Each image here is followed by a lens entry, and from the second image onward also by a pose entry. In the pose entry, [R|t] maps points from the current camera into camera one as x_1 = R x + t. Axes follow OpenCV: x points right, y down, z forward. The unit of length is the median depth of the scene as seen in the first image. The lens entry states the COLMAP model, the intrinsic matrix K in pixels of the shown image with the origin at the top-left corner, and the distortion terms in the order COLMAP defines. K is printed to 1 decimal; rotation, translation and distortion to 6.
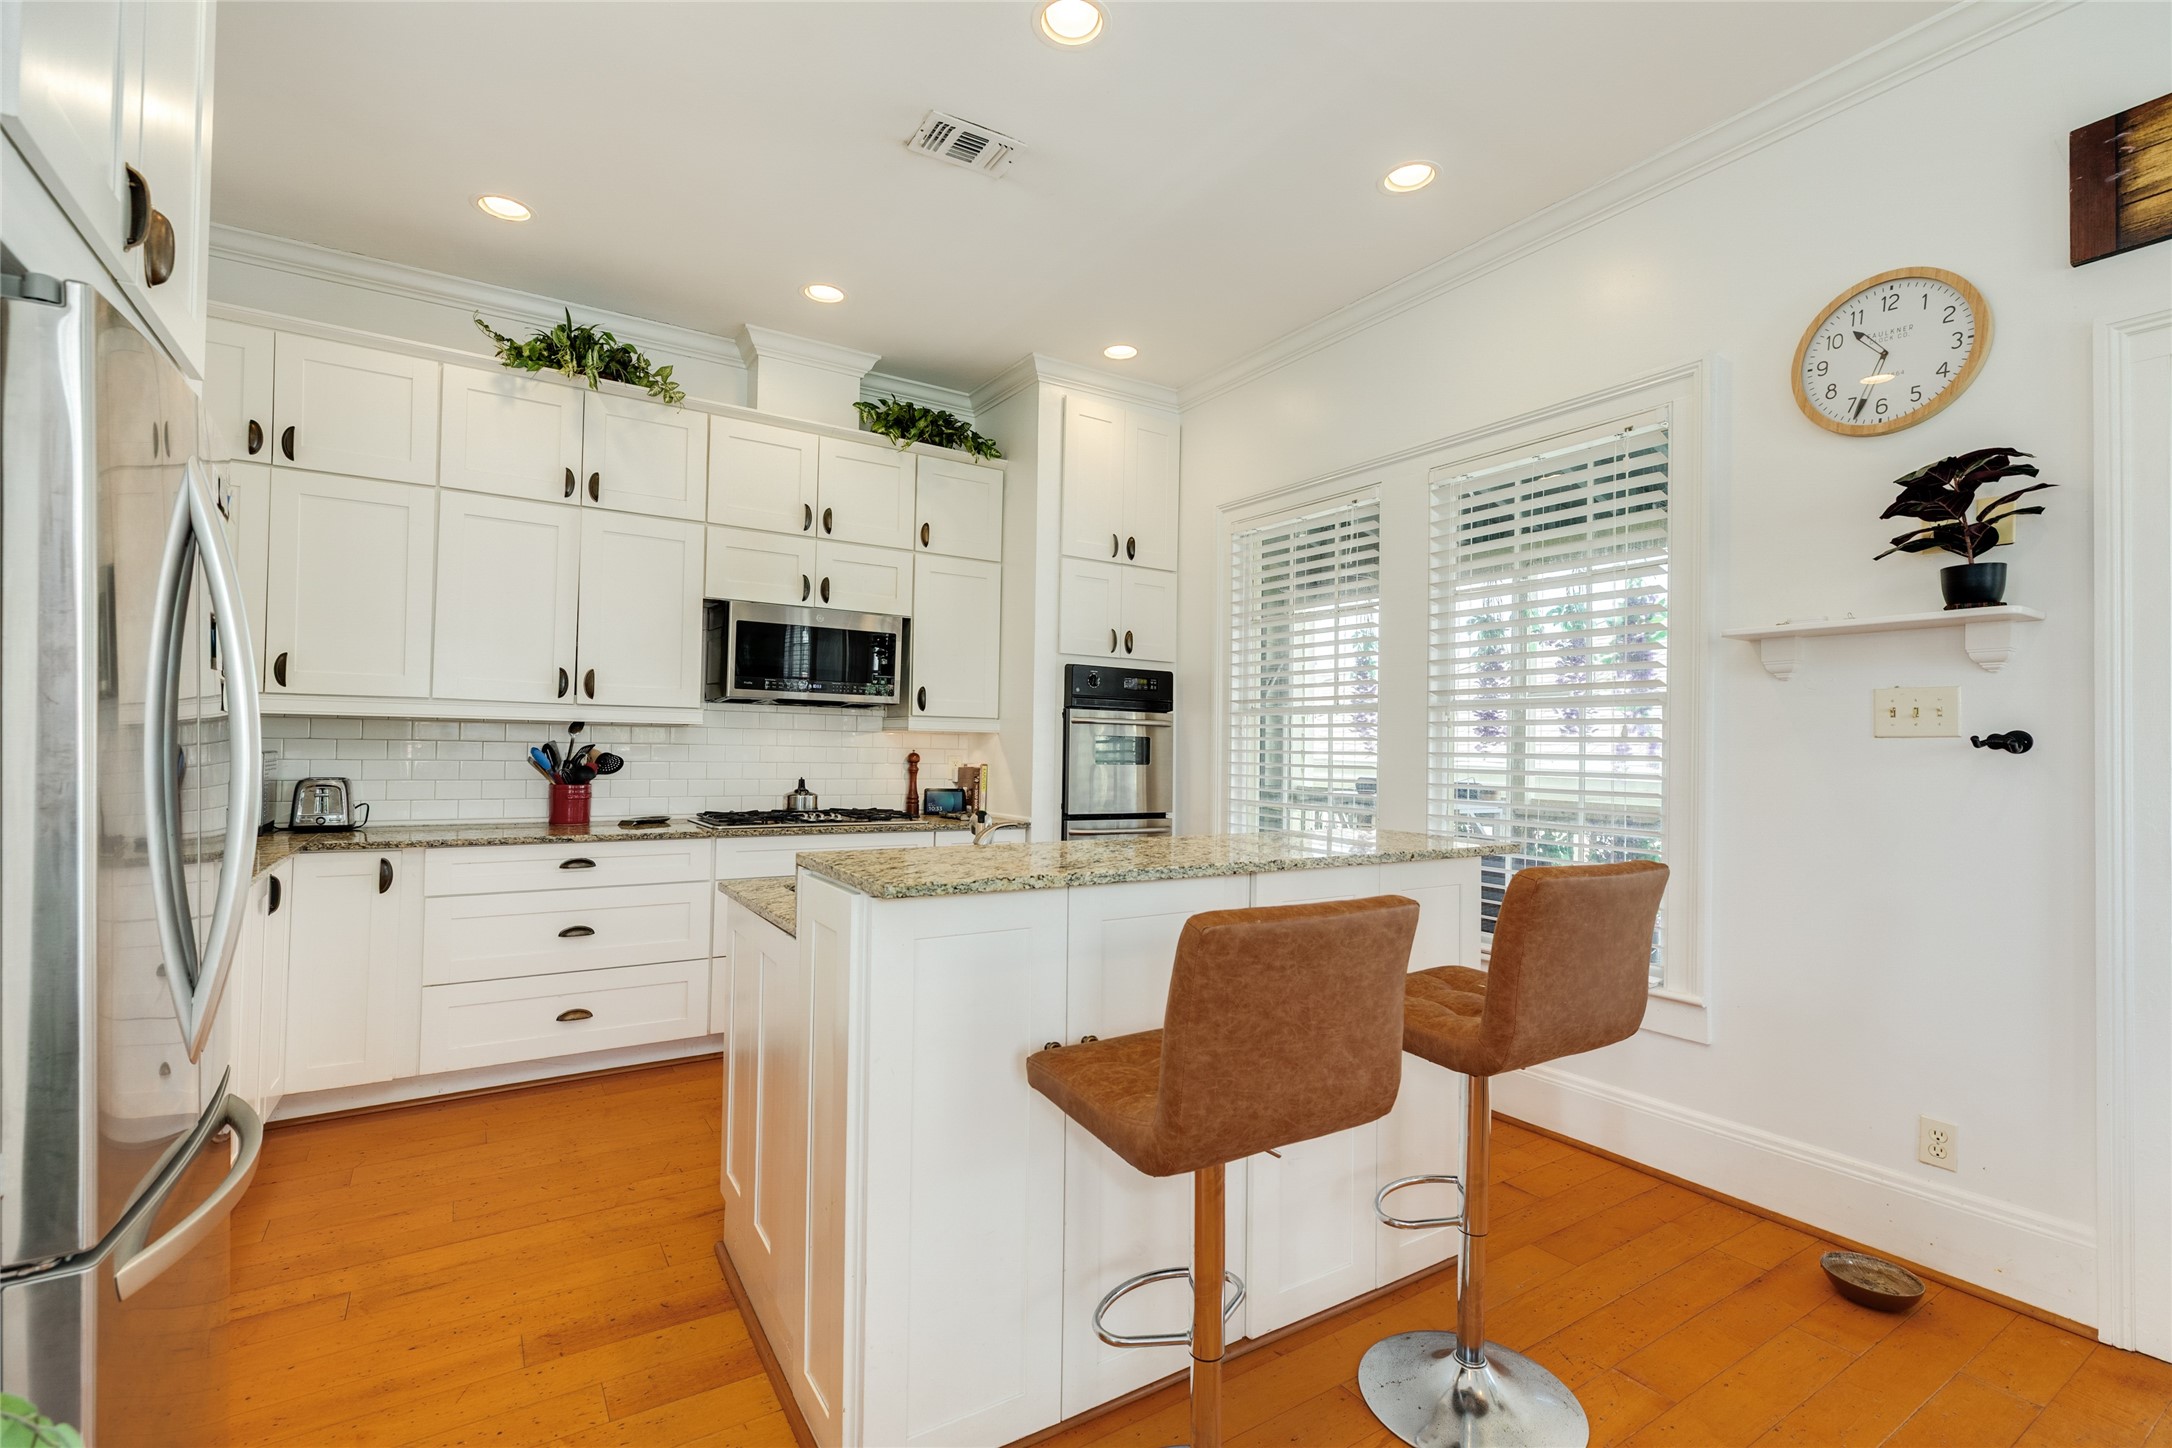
lens RADIAL K [[966.3, 0, 1085.2], [0, 966.3, 727.5], [0, 0, 1]] dist [0.004045, -0.000229]
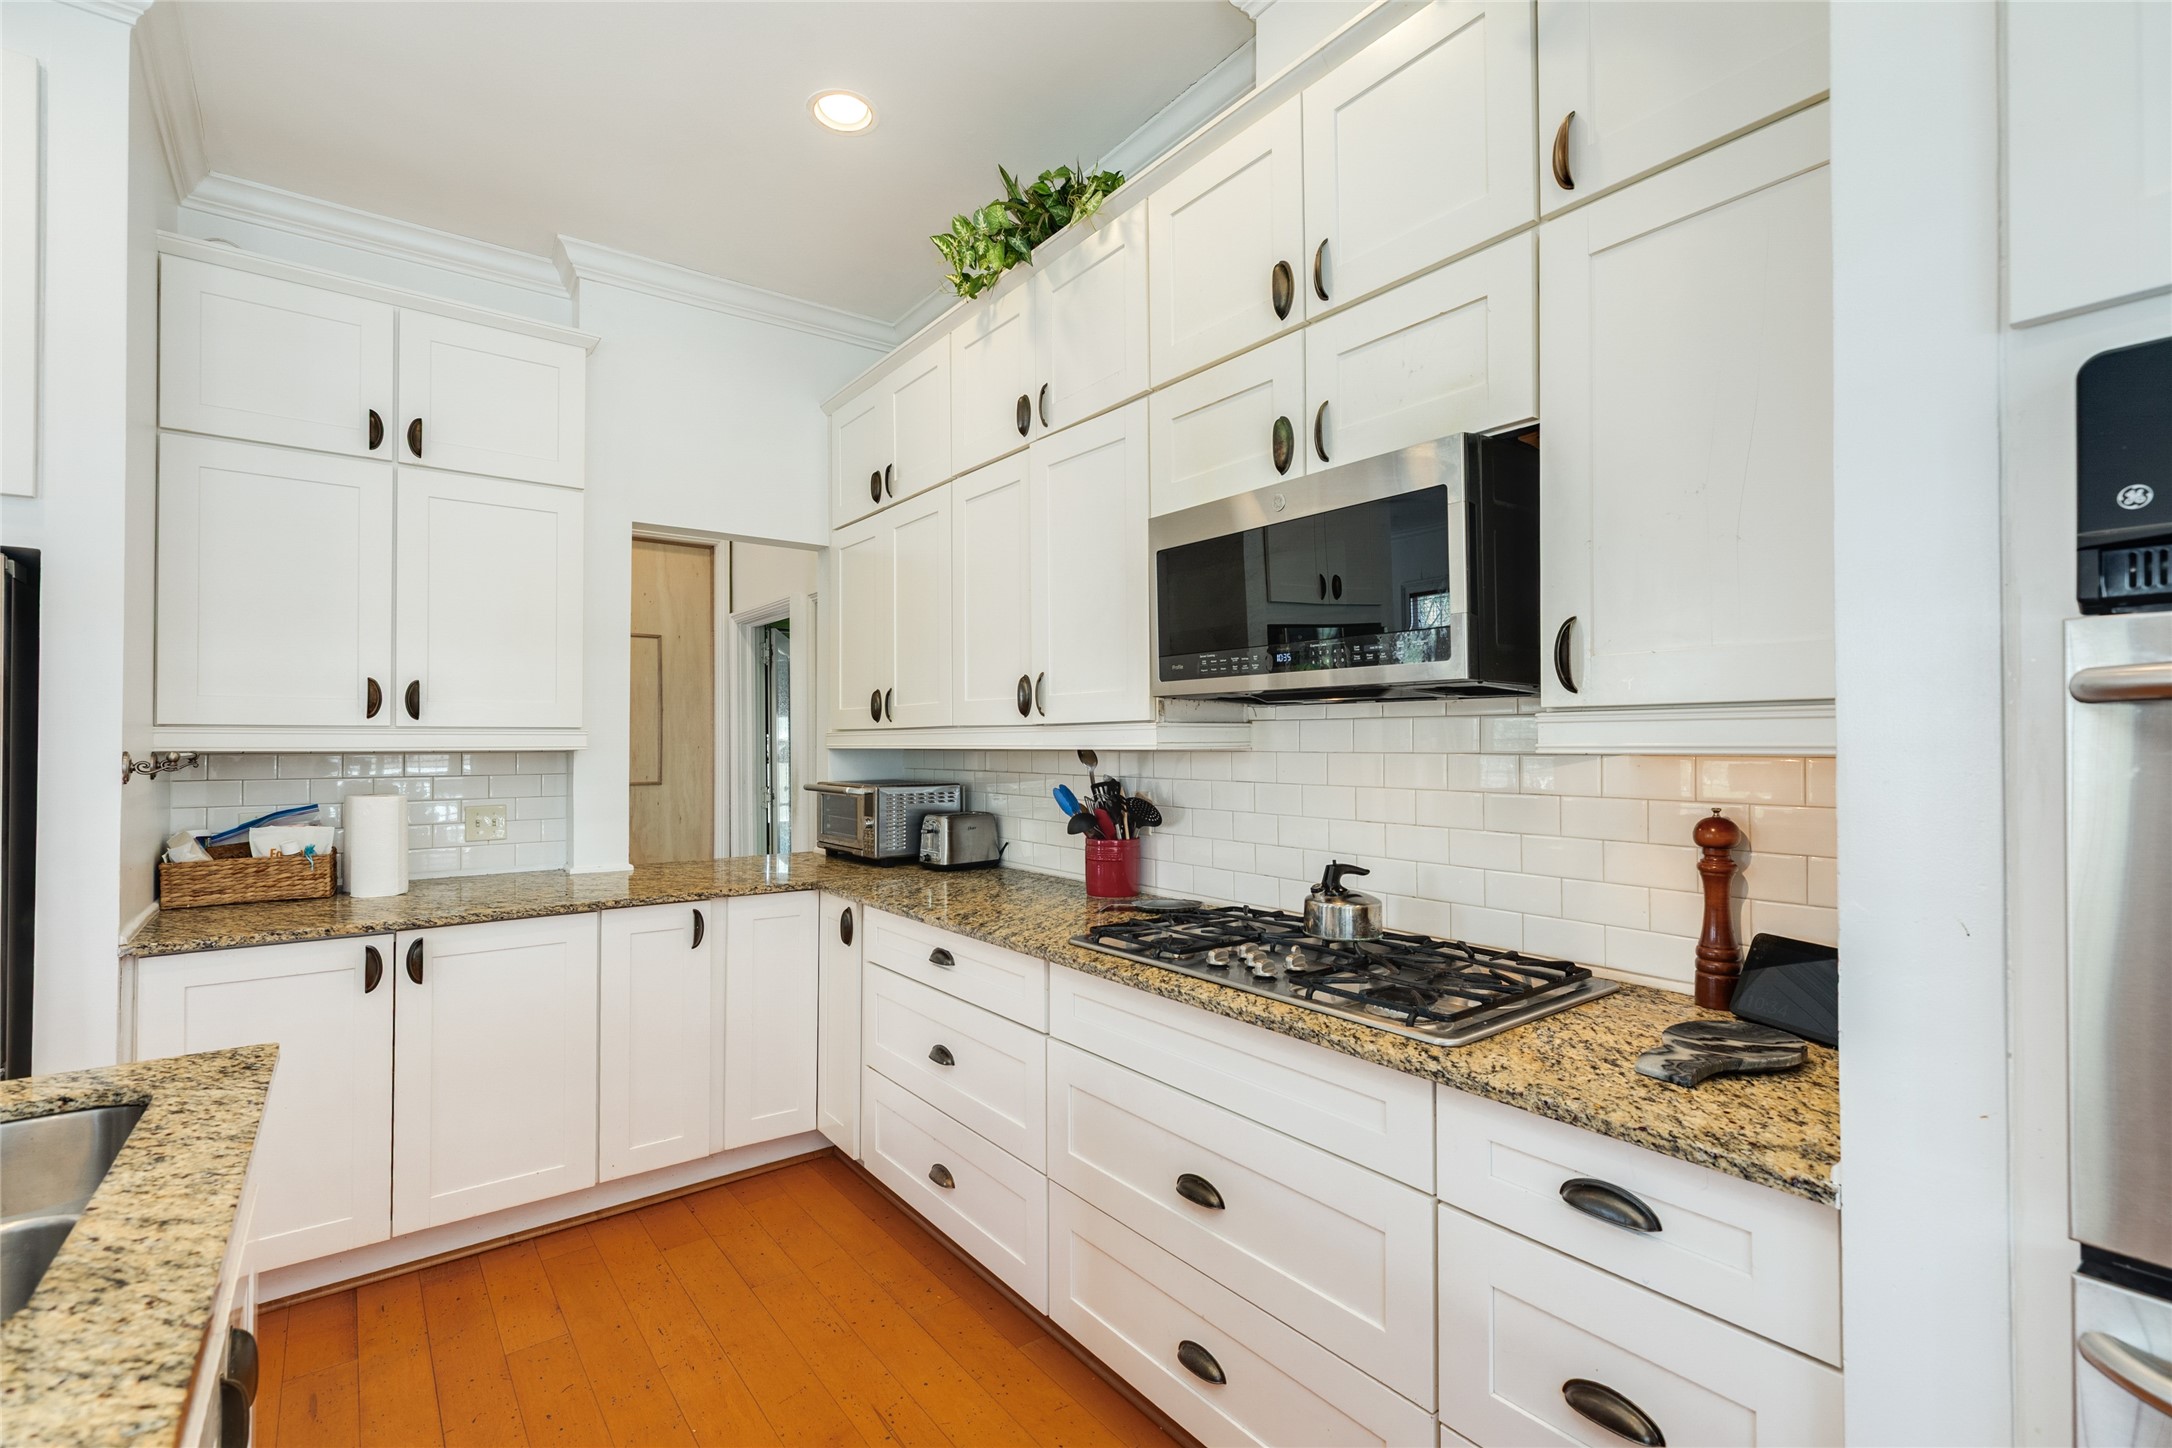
lens RADIAL K [[966.3, 0, 1097.4], [0, 966.3, 727.8], [0, 0, 1]] dist [0.004045, -0.000229]
pose [[0.084166, -0.032132, -0.995934, 0.159925], [0.026008, 0.999210, -0.030040, 0.000117], [0.996112, -0.023373, 0.084935, 0.921413]]
